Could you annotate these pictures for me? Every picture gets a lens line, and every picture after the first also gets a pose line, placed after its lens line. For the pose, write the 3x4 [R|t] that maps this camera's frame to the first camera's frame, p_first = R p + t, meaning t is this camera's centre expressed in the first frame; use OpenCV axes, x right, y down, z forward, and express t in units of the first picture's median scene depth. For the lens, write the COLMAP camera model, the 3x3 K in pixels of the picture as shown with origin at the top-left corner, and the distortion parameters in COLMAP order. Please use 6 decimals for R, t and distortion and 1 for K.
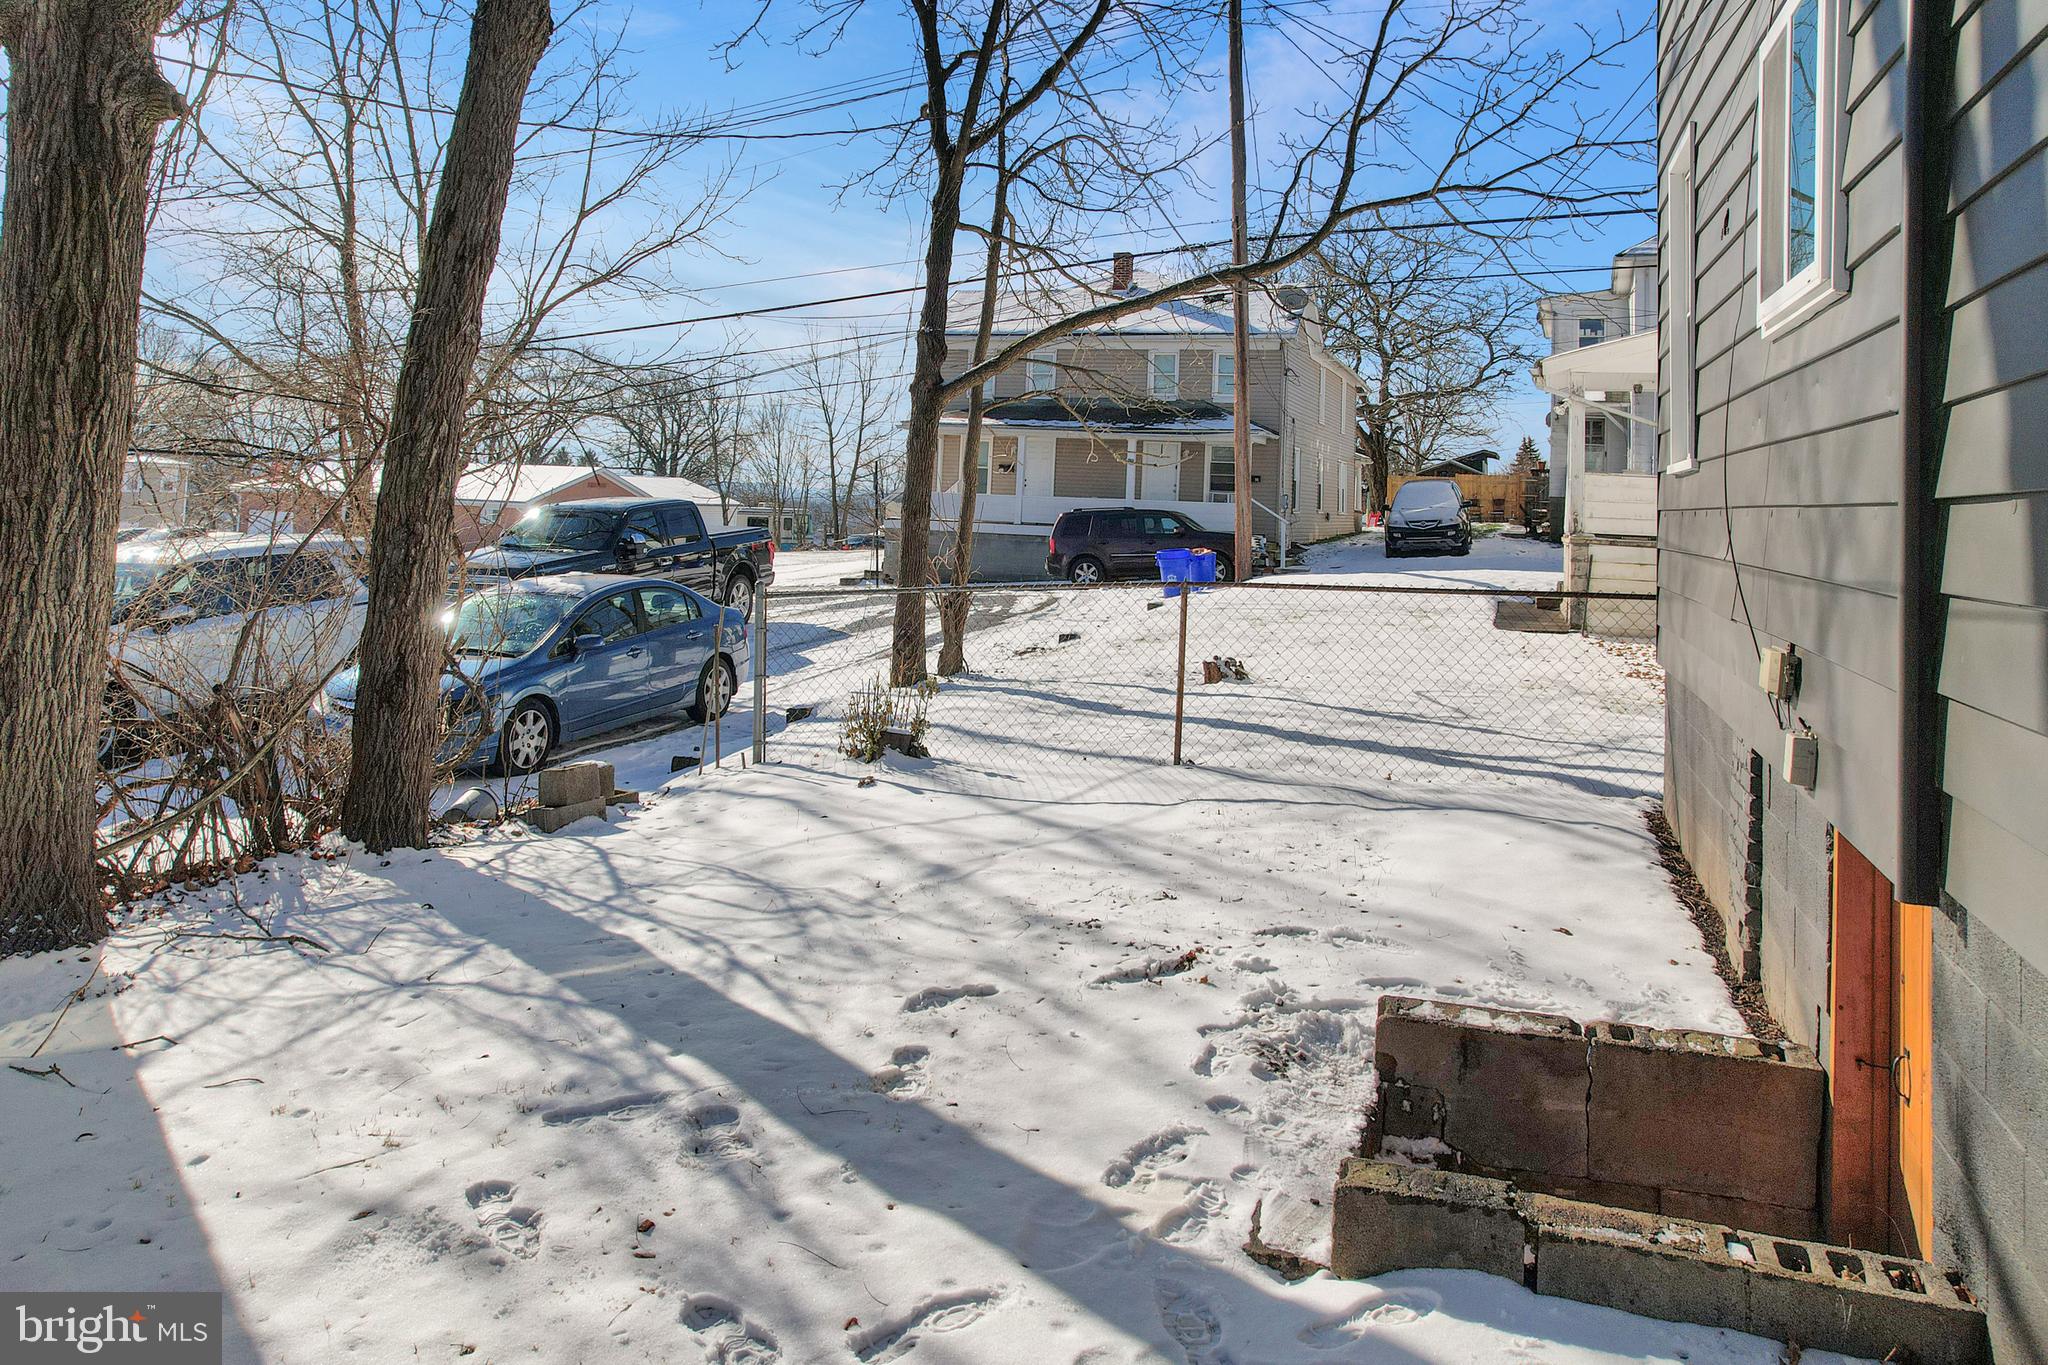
lens RADIAL K [[1294.3, 0, 1023.1], [0, 1294.3, 712.7], [0, 0, 1]] dist [-0.076198, 0.041111]
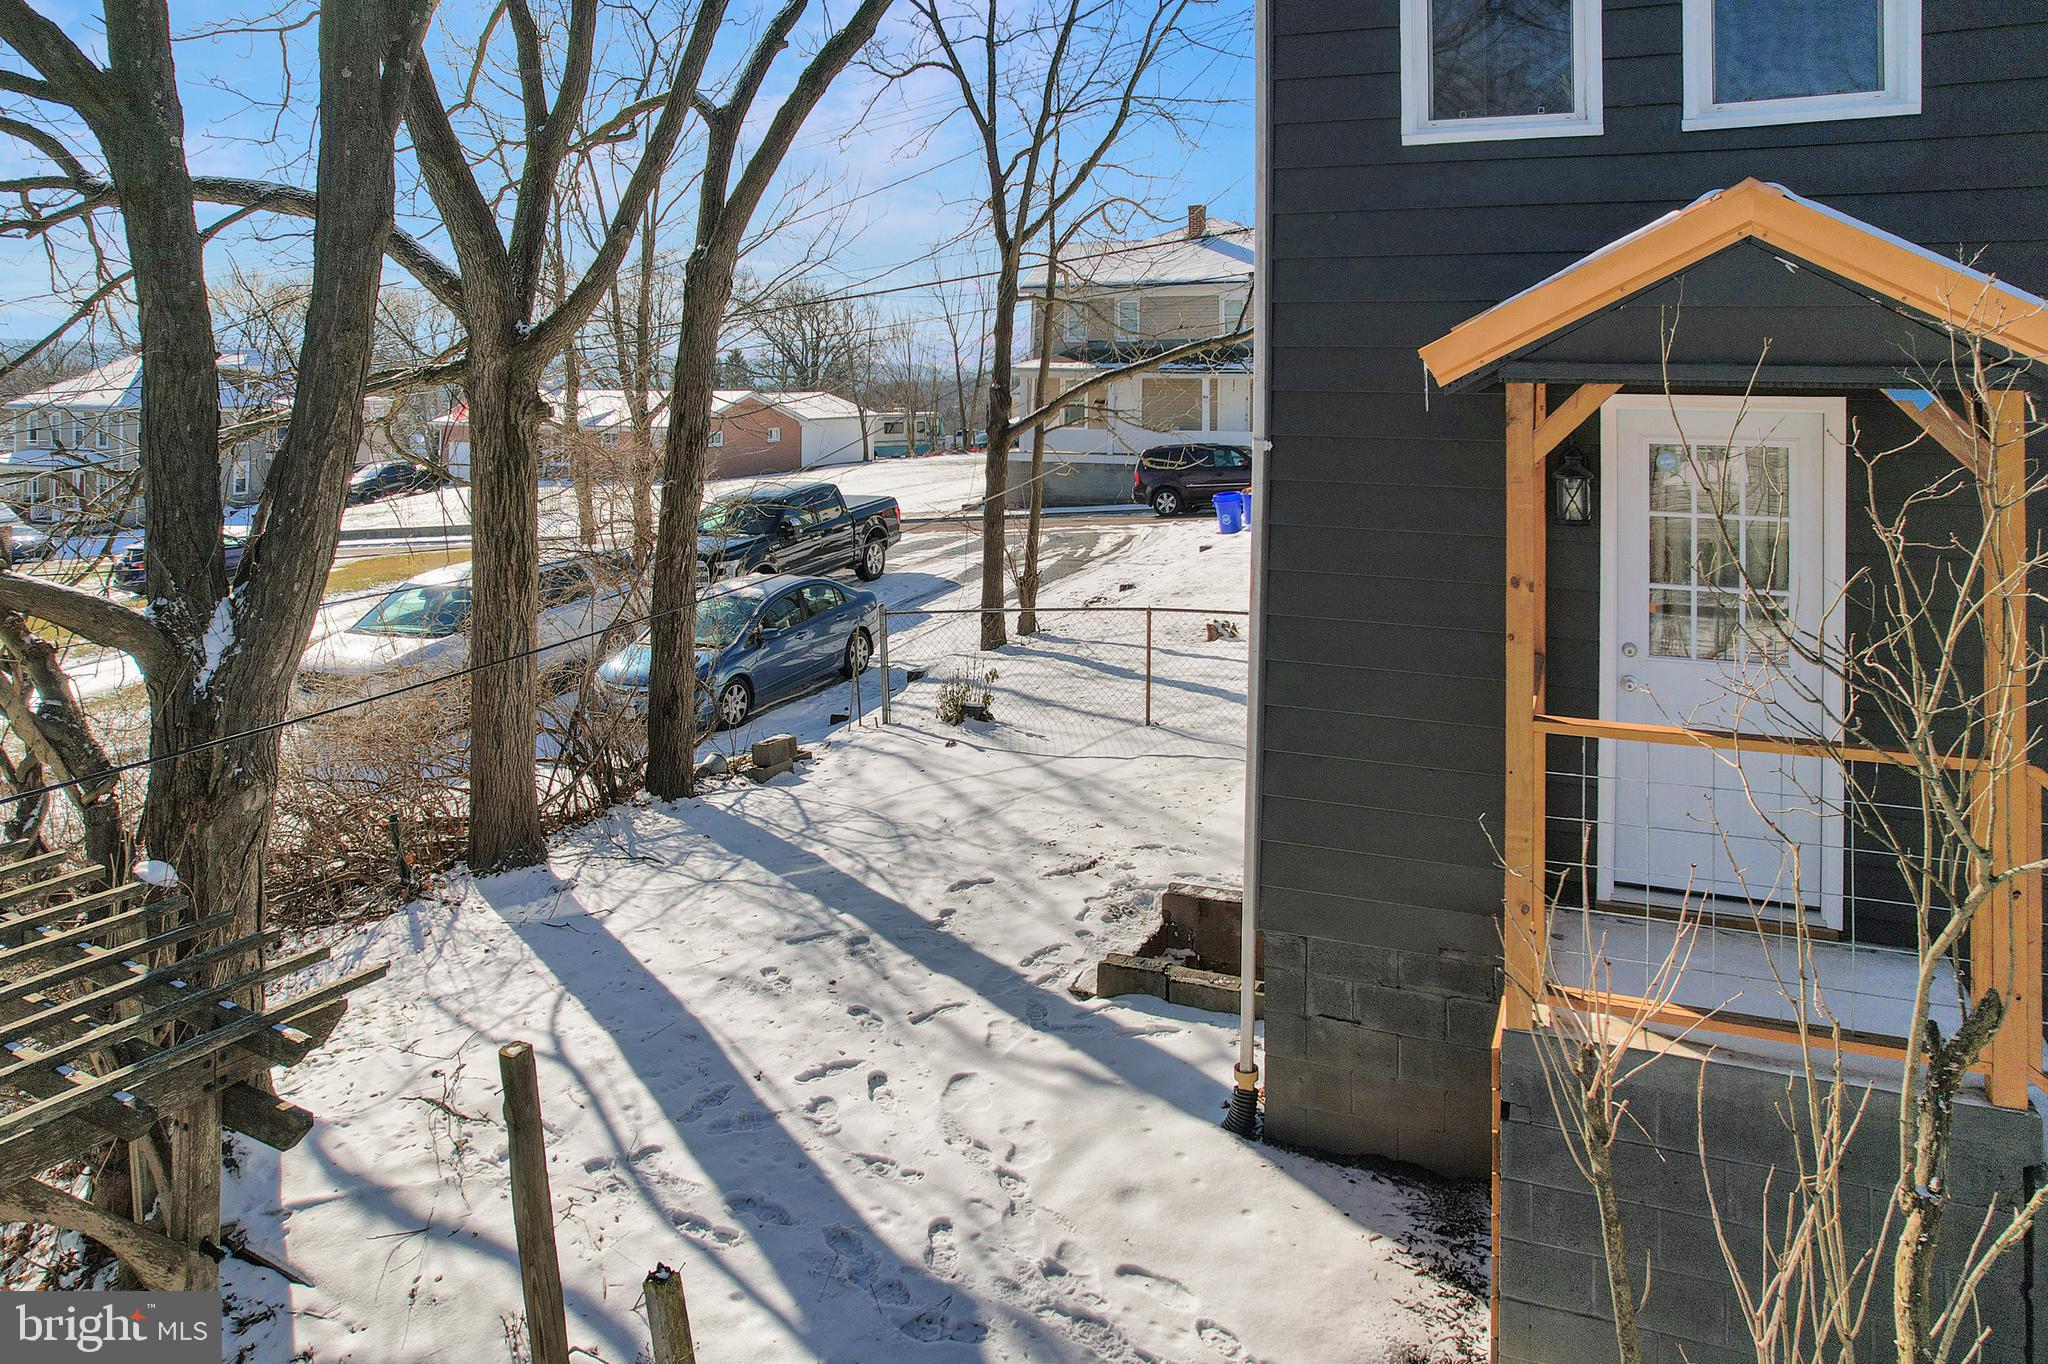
lens RADIAL K [[1353.6, 0, 1024.5], [0, 1353.6, 638.6], [0, 0, 1]] dist [-0.068057, 0.055839]
pose [[0.992114, -0.034232, -0.120574, 0.255971], [0.041838, 0.997253, 0.061122, -0.253959], [0.118150, -0.065685, 0.990821, -0.936669]]
